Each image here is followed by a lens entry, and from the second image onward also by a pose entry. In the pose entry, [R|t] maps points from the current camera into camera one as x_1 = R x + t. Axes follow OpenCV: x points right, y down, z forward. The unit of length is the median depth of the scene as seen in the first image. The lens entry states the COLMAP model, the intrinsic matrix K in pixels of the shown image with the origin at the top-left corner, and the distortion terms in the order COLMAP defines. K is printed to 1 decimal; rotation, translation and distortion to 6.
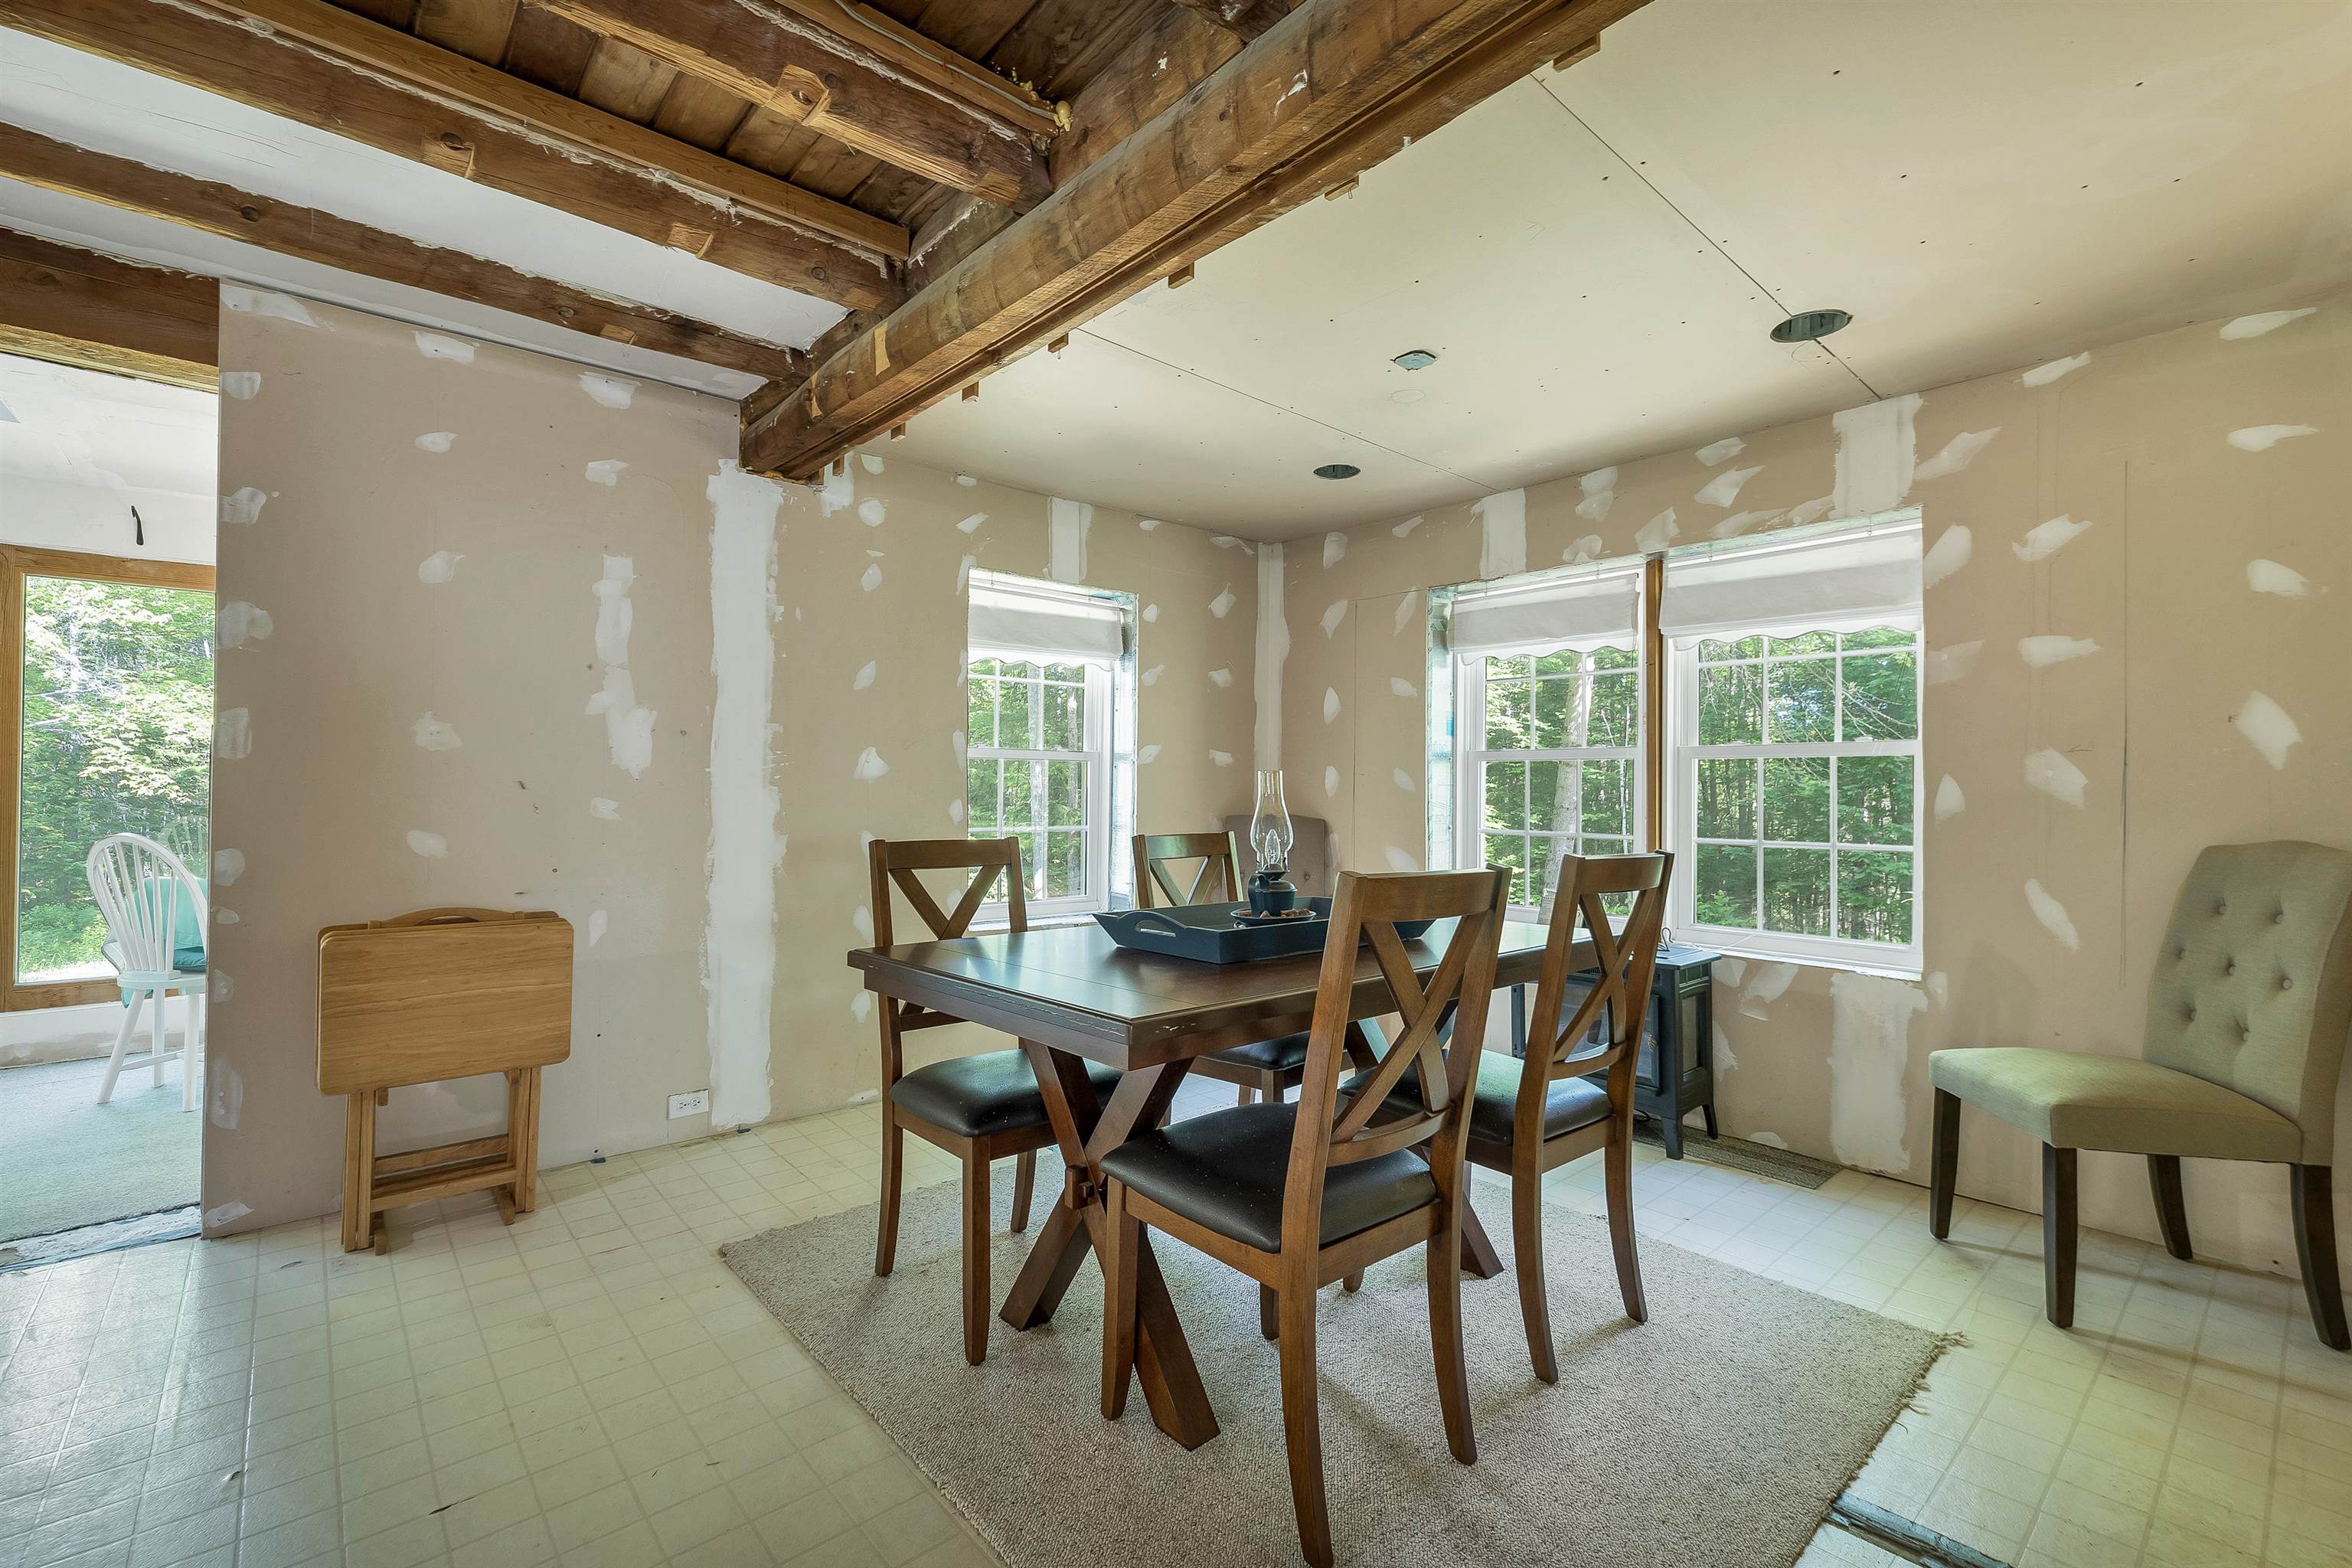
lens RADIAL K [[975.6, 0, 1230.5], [0, 975.6, 780.9], [0, 0, 1]] dist [-0.003053, -0.000421]
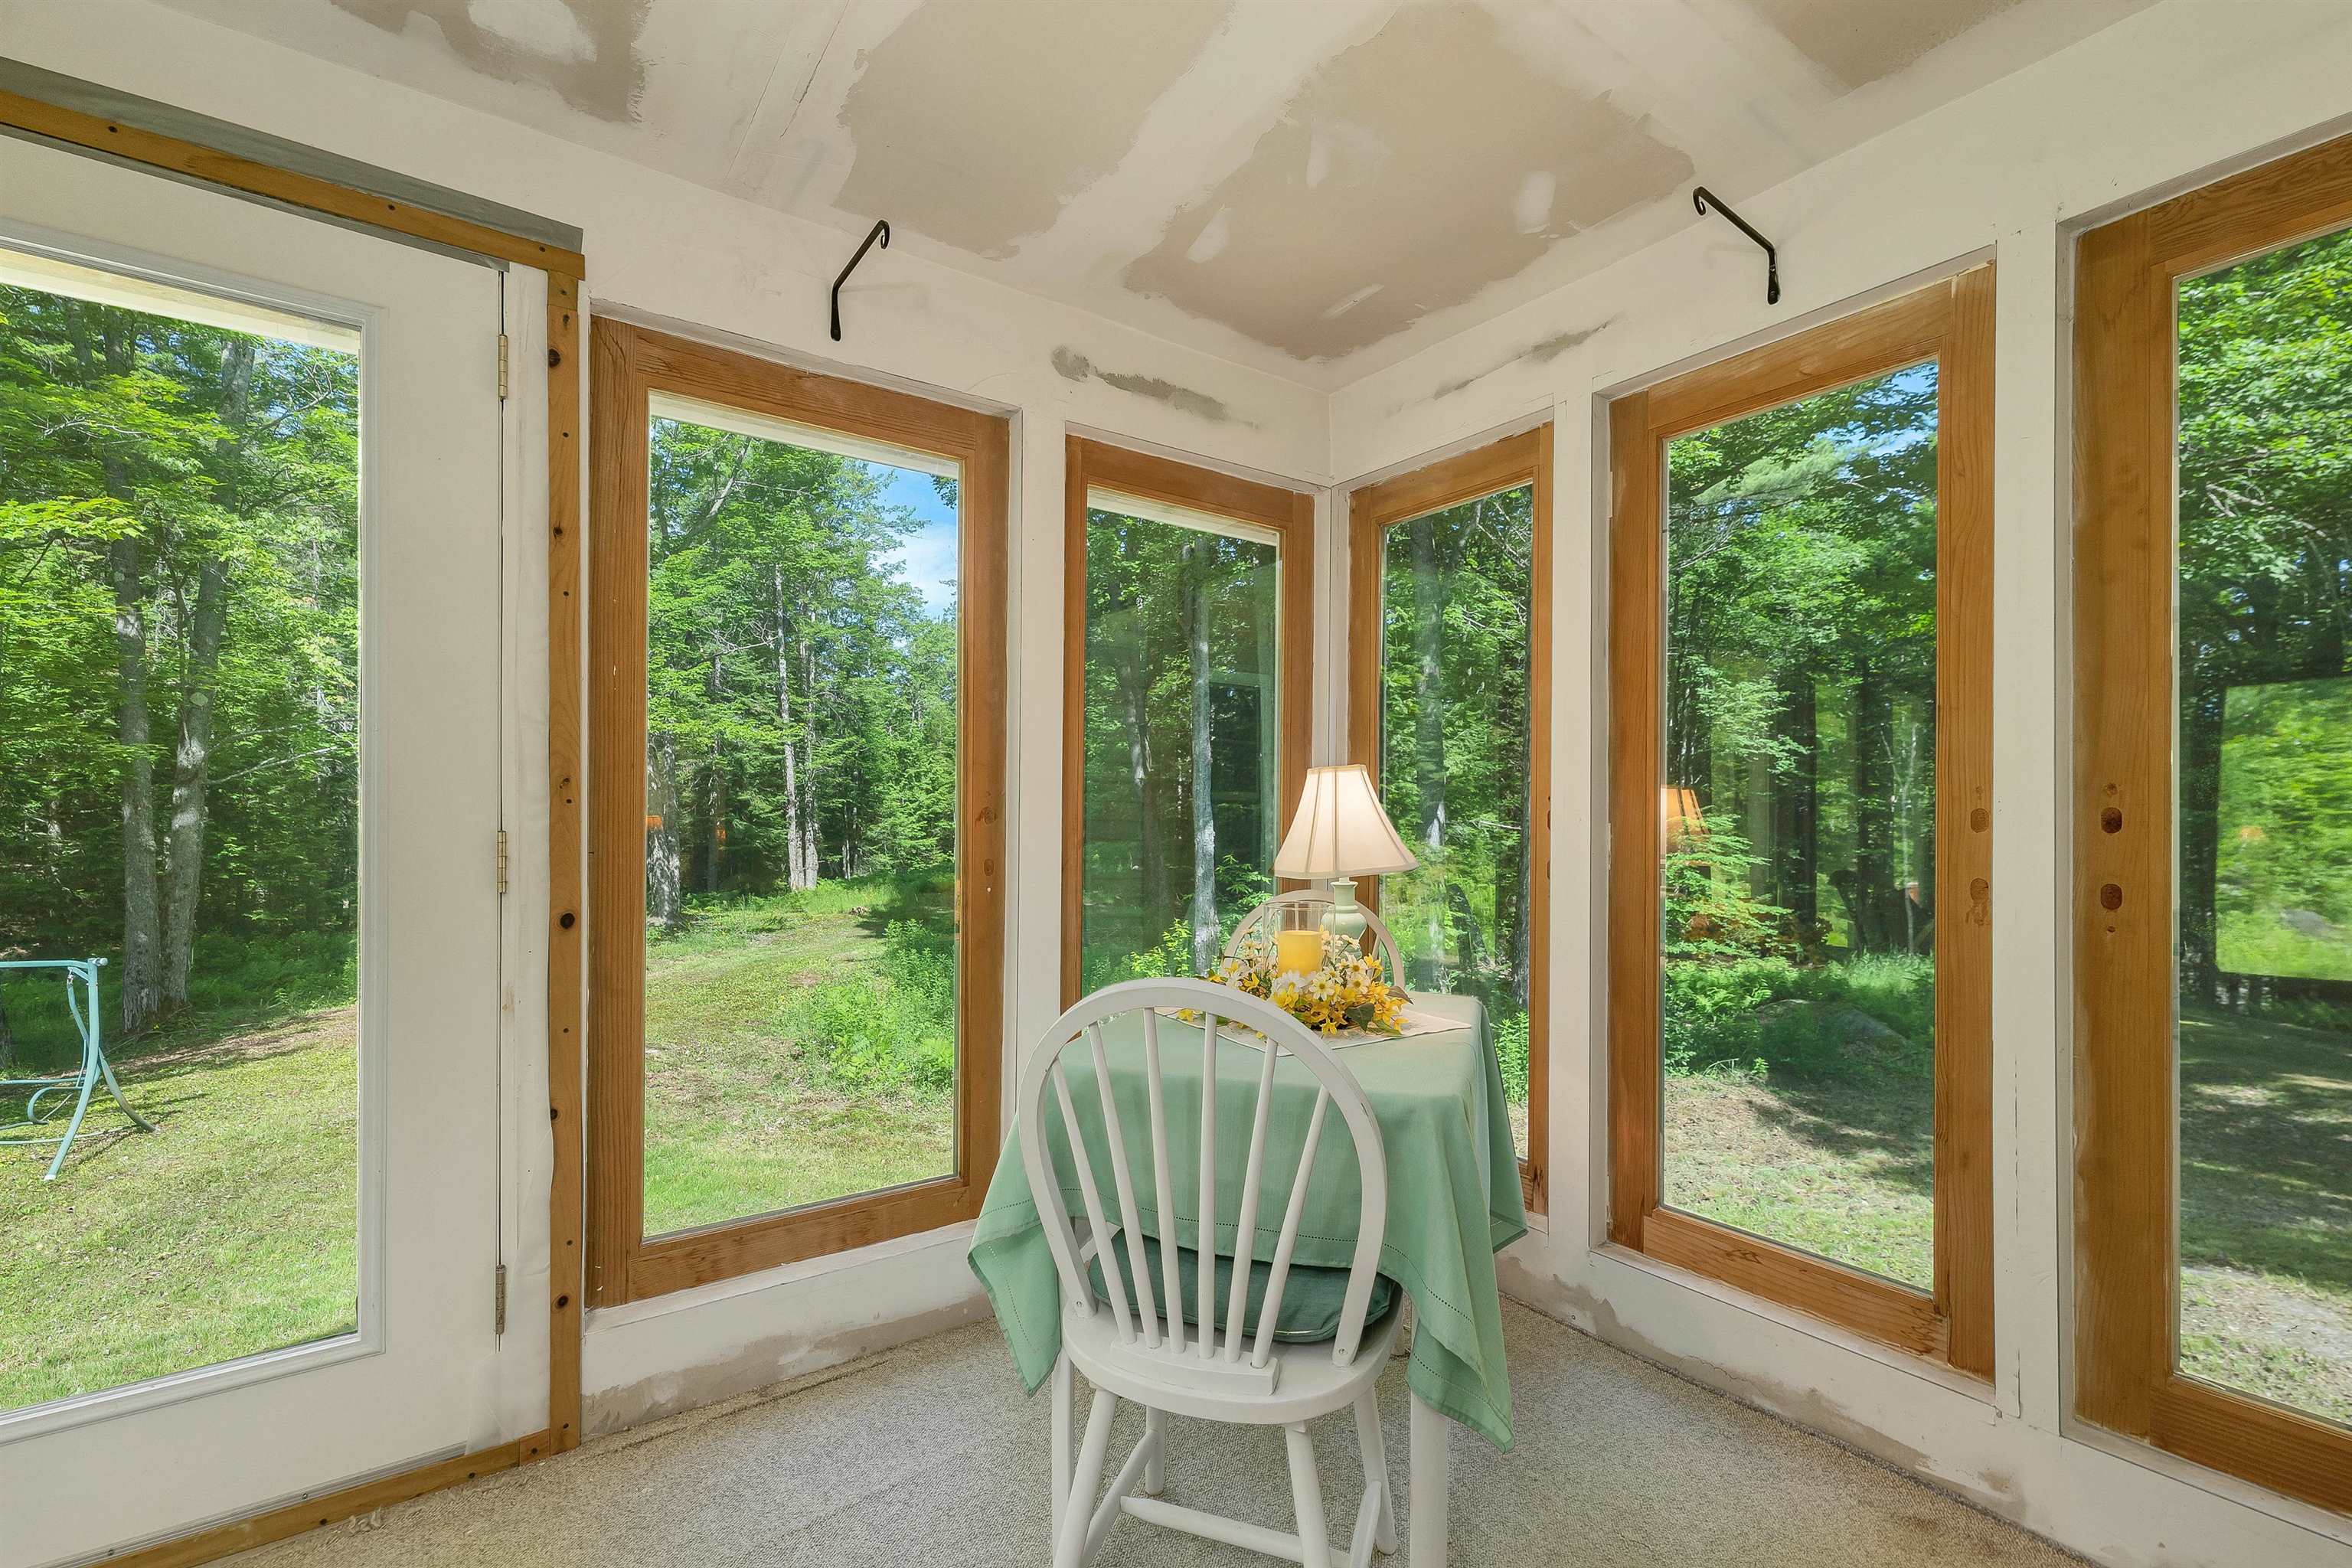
lens RADIAL K [[997.1, 0, 1175.9], [0, 997.1, 813.7], [0, 0, 1]] dist [0.000290, 0.000017]
pose [[0.990141, 0.001531, -0.140064, -1.074998], [-0.001018, 0.999993, 0.003730, -0.003761], [0.140068, -0.003550, 0.990135, 0.639748]]
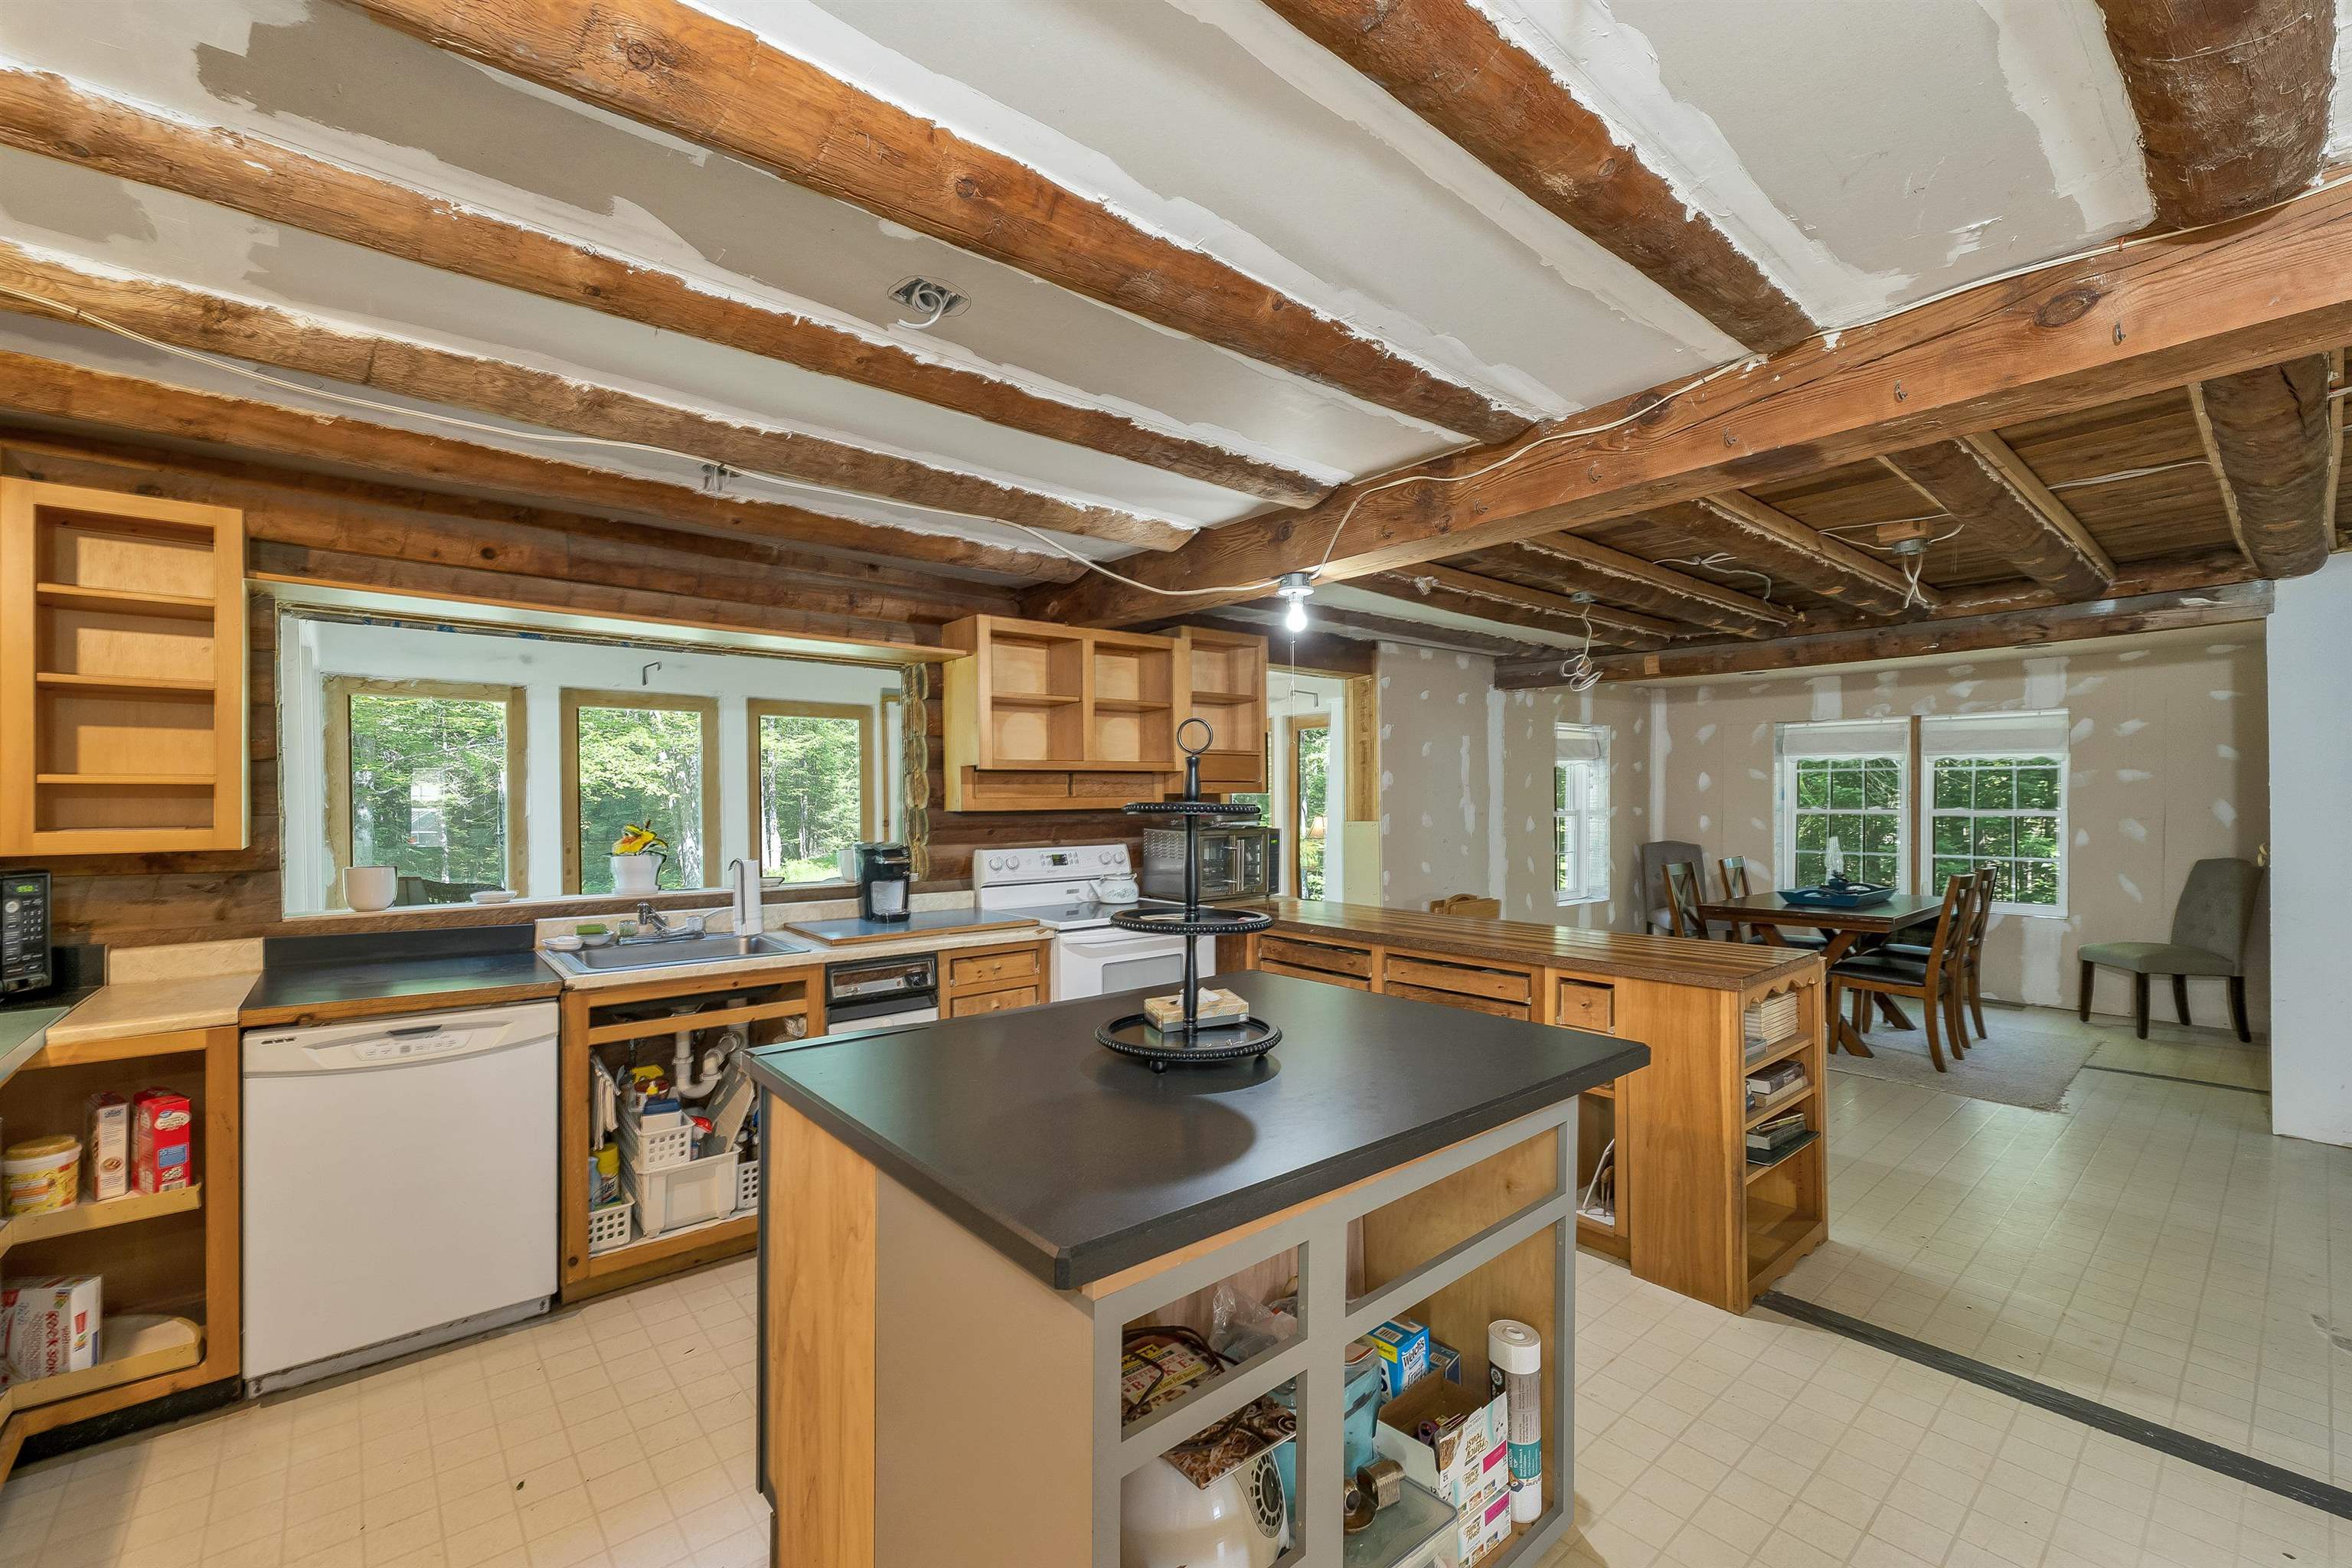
lens RADIAL K [[974.0, 0, 1174.2], [0, 974.0, 801.3], [0, 0, 1]] dist [0.000258, -0.000108]
pose [[0.998751, -0.012366, -0.048414, -1.097482], [0.013114, 0.999799, 0.015169, -0.111941], [0.048217, -0.015785, 0.998712, -1.188243]]
